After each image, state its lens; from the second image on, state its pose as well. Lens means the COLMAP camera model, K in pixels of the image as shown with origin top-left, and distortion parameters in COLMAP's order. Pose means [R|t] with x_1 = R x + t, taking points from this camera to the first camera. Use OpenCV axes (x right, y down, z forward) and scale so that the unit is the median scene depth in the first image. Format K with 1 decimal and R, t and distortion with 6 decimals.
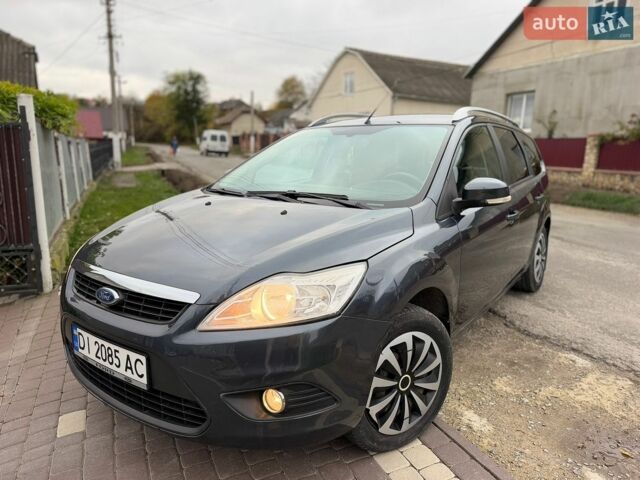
lens RADIAL K [[457.1, 0, 320.0], [0, 457.1, 240.0], [0, 0, 1]] dist [0.035316, -0.051478]
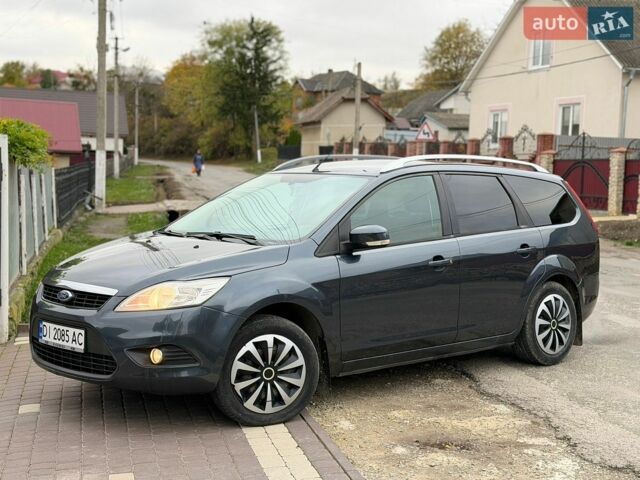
lens RADIAL K [[1007.9, 0, 320.0], [0, 1007.9, 240.0], [0, 0, 1]] dist [0.146235, 0.071531]
pose [[0.979516, 0.019491, -0.200421, 0.624370], [-0.044658, 0.991546, -0.121831, 0.189687], [0.196352, 0.128286, 0.972105, -1.283593]]
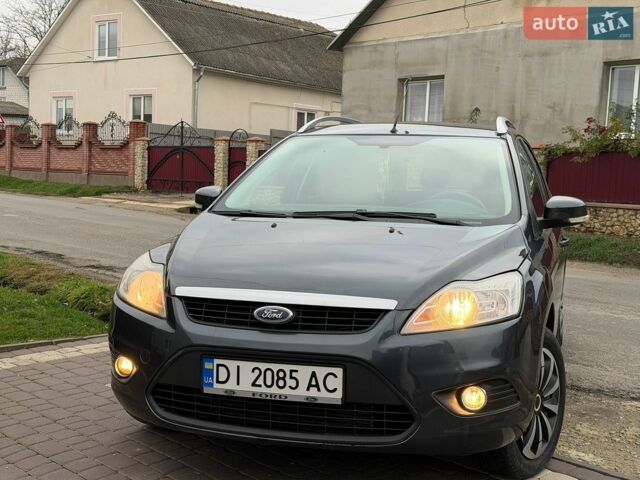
lens RADIAL K [[898.4, 0, 320.0], [0, 898.4, 240.0], [0, 0, 1]] dist [0.131193, -0.053401]
pose [[0.943654, -0.010649, 0.330764, -0.598300], [0.047275, 0.993569, -0.102885, 0.100208], [-0.327541, 0.112725, 0.938089, -0.465935]]
